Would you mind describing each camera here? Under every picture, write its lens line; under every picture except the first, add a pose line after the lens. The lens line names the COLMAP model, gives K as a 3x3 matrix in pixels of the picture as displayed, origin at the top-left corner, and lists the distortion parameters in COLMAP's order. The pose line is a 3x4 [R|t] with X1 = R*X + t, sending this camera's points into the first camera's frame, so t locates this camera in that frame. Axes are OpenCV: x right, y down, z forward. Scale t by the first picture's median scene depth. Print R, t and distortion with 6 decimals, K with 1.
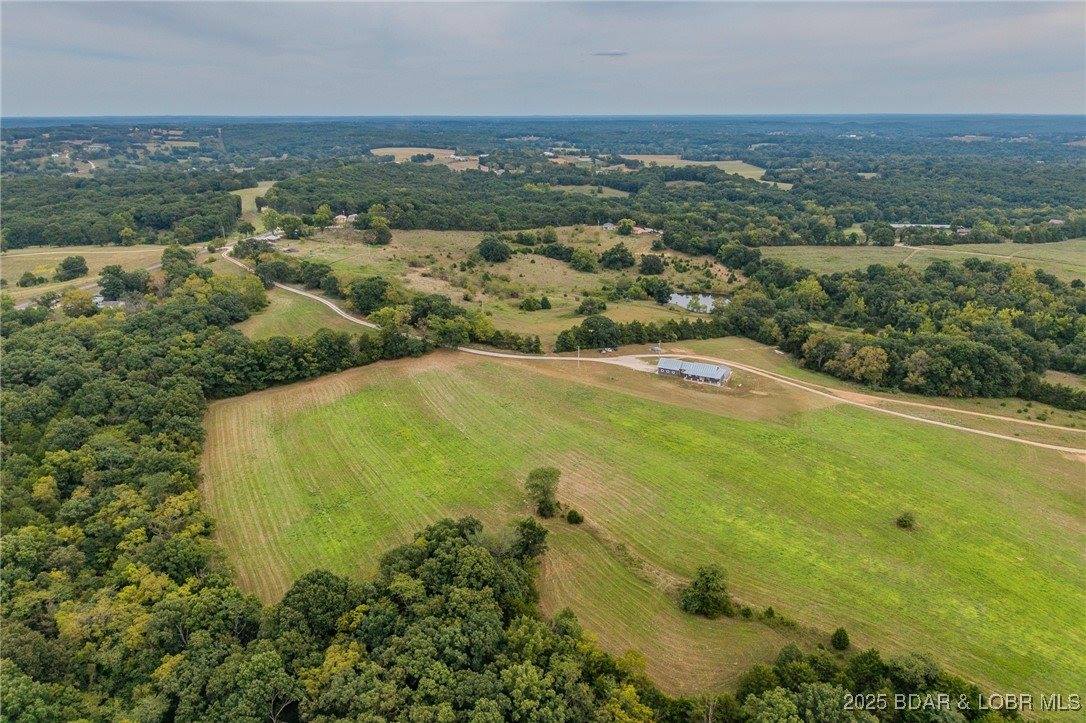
lens RADIAL K [[695.5, 0, 543.0], [0, 695.5, 361.5], [0, 0, 1]] dist [0.076828, -0.101071]
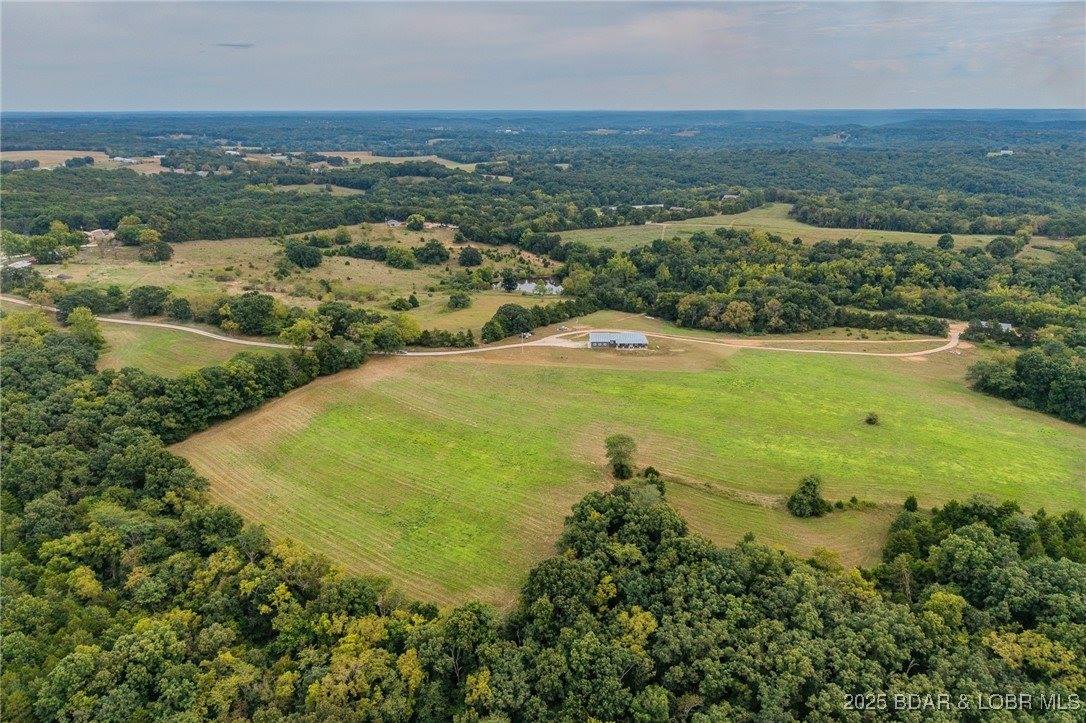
lens RADIAL K [[695.5, 0, 543.0], [0, 695.5, 361.5], [0, 0, 1]] dist [0.076828, -0.101071]
pose [[0.898706, -0.150754, 0.411826, -0.205622], [0.148651, 0.988184, 0.037345, -0.007665], [-0.412590, 0.027657, 0.910497, 0.018808]]
